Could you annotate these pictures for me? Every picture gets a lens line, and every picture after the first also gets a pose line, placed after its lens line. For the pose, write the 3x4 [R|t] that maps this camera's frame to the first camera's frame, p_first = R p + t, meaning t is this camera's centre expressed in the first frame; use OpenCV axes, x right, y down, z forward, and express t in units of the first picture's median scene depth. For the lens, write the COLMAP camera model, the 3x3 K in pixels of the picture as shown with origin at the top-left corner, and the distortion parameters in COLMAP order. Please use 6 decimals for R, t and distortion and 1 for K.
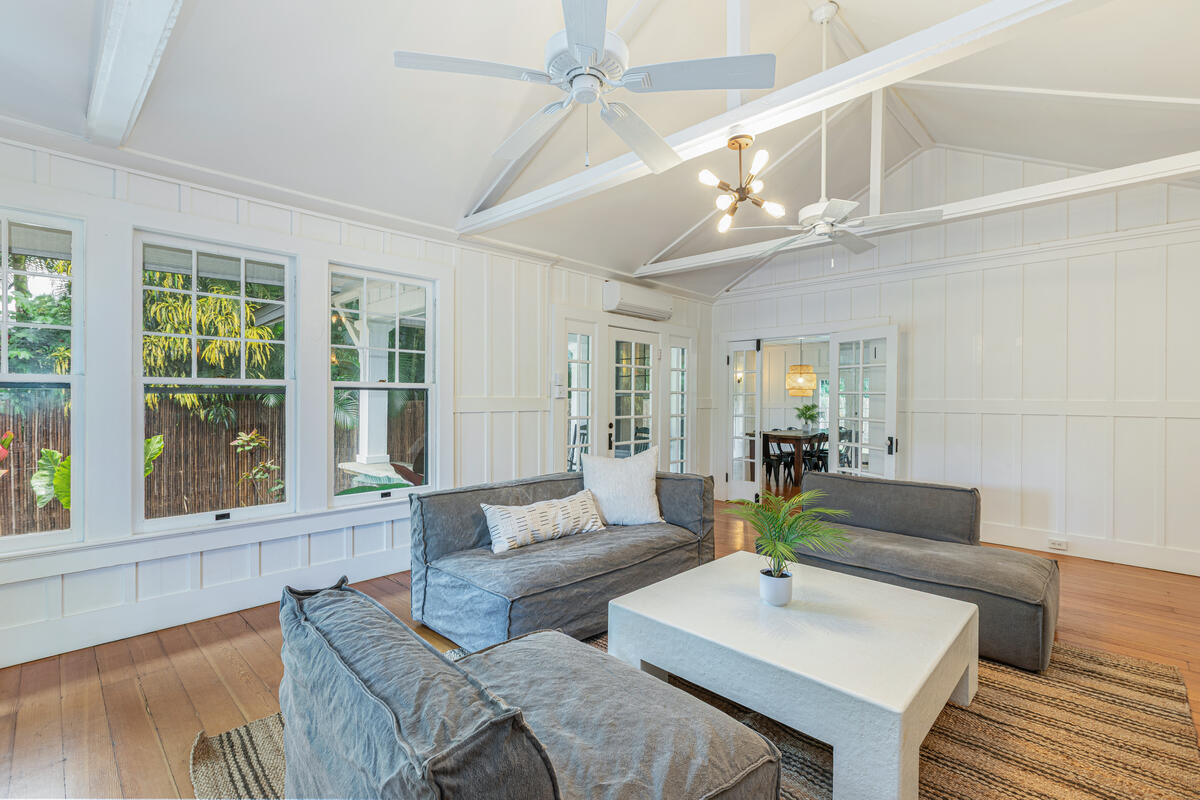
lens RADIAL K [[540.1, 0, 600.0], [0, 540.1, 400.0], [0, 0, 1]] dist [0.001696, 0.000054]
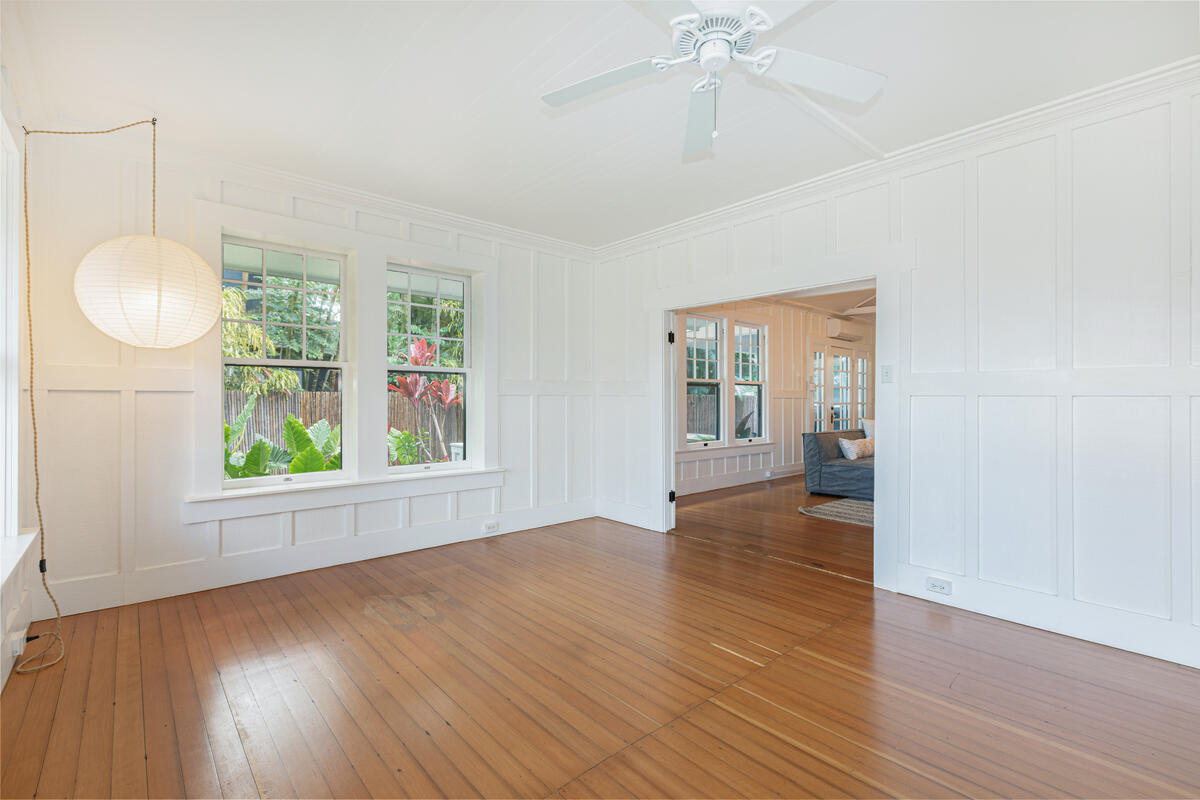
lens RADIAL K [[540.1, 0, 600.0], [0, 540.1, 400.0], [0, 0, 1]] dist [0.001696, 0.000054]
pose [[0.999792, 0.004440, -0.019919, -0.650483], [-0.004043, 0.999794, 0.019904, -0.000481], [0.020004, -0.019819, 0.999603, -0.670333]]
